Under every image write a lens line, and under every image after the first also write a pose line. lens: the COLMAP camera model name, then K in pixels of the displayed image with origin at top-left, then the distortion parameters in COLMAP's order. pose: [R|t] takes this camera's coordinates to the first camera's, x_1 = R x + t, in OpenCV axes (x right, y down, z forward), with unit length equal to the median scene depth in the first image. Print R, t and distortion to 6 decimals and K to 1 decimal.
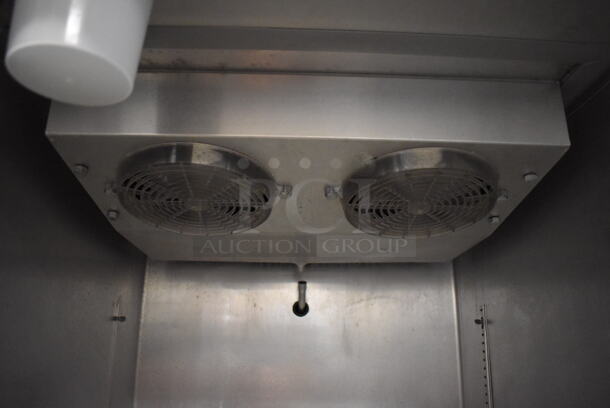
lens RADIAL K [[476.8, 0, 306.1], [0, 476.8, 202.6], [0, 0, 1]] dist [-0.084743, -0.000753]
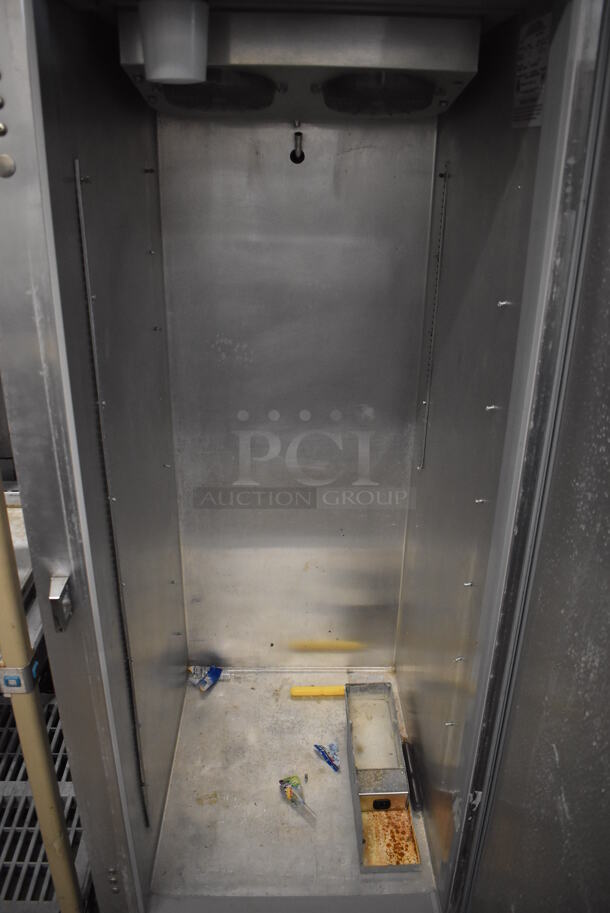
lens RADIAL K [[713.6, 0, 306.2], [0, 713.6, 454.1], [0, 0, 1]] dist [-0.084743, -0.000753]
pose [[0.999808, 0.015780, -0.011658, 0.041793], [-0.004661, 0.768257, 0.640125, -0.311978], [0.019057, -0.639947, 0.768182, -0.765142]]
